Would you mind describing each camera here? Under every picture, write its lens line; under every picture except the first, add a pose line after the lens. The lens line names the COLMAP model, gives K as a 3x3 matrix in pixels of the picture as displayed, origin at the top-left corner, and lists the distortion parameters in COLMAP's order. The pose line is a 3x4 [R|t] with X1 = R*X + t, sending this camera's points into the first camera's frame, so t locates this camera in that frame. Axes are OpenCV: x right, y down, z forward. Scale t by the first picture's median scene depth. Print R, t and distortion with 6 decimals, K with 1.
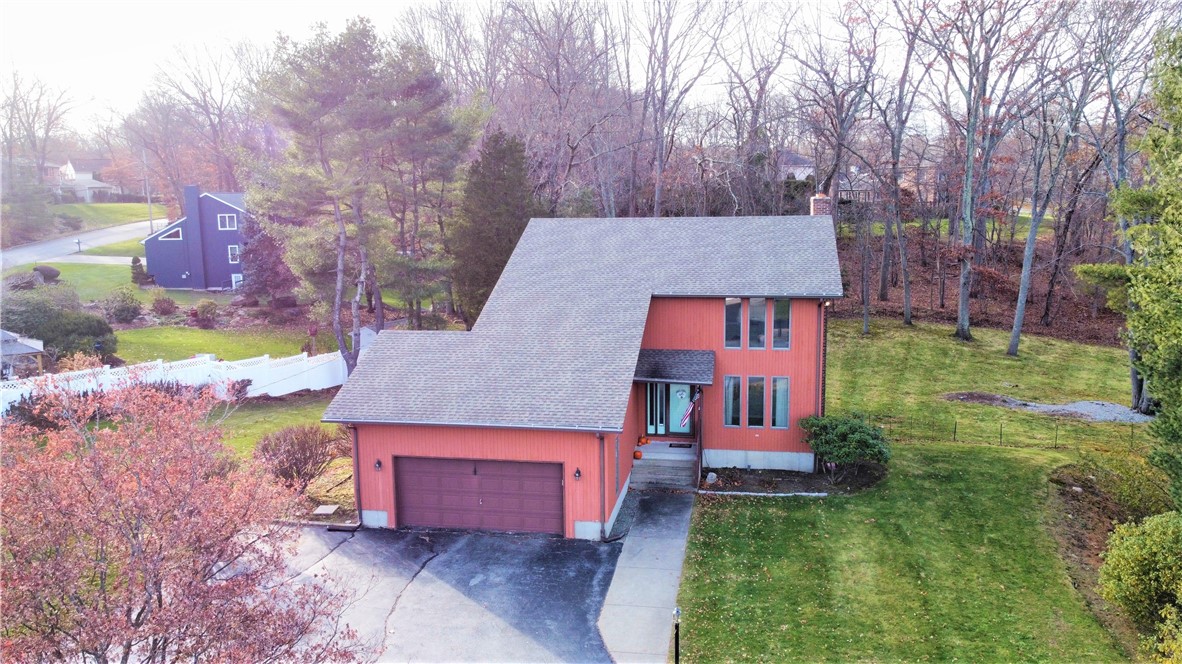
lens RADIAL K [[894.8, 0, 588.0], [0, 894.8, 336.4], [0, 0, 1]] dist [0.009676, 0.000489]
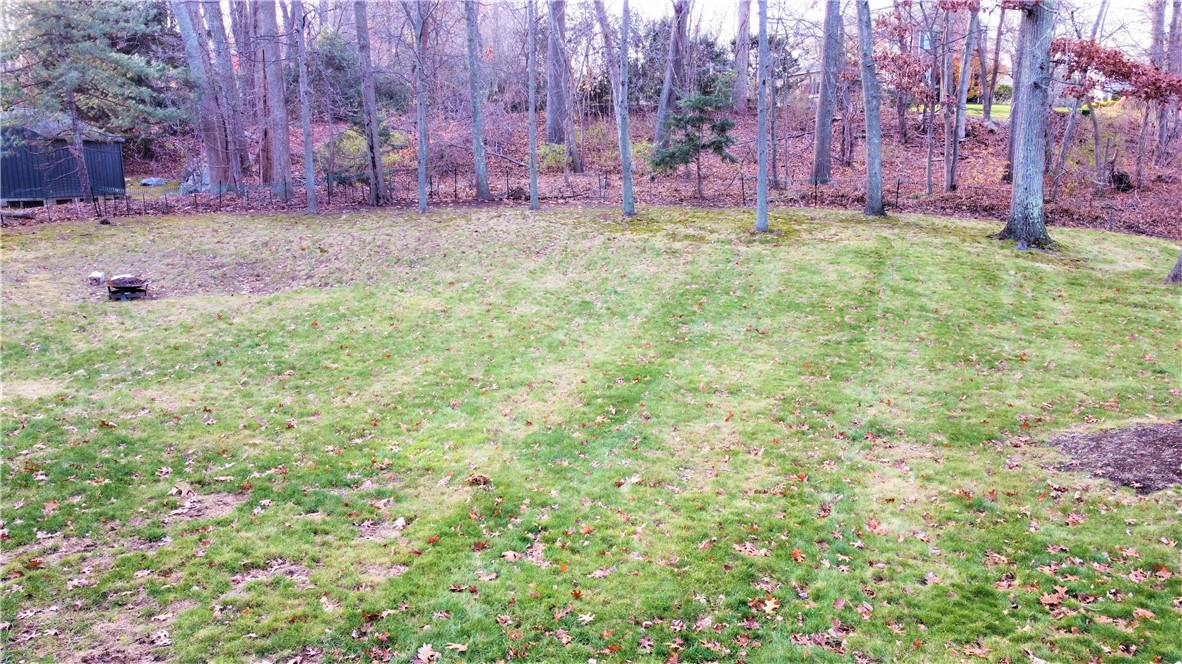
lens RADIAL K [[894.8, 0, 588.0], [0, 894.8, 336.4], [0, 0, 1]] dist [0.009676, 0.000489]
pose [[0.999255, -0.003652, 0.038413, 0.462587], [0.002712, 0.999697, 0.024479, 0.061081], [-0.038491, -0.024357, 0.998962, 1.308059]]
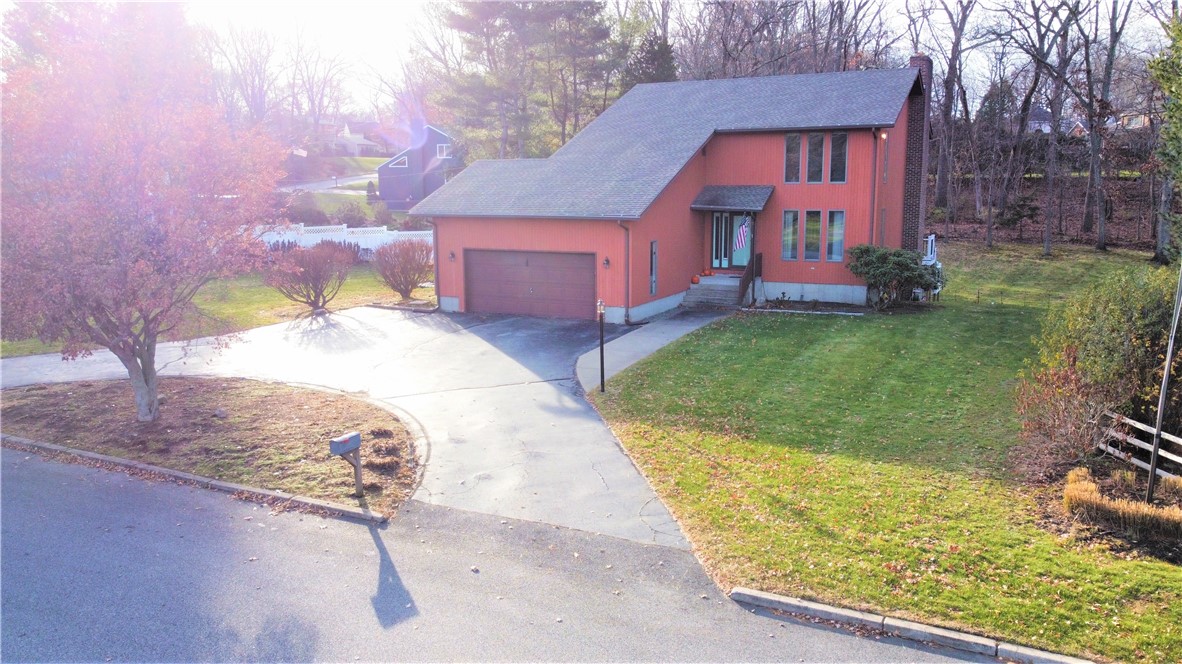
lens RADIAL K [[894.8, 0, 588.0], [0, 894.8, 336.4], [0, 0, 1]] dist [0.009676, 0.000489]
pose [[0.961302, 0.057880, -0.269349, 0.217532], [-0.053525, 0.998290, 0.023489, 0.174833], [0.270248, -0.008163, 0.962756, -0.076428]]
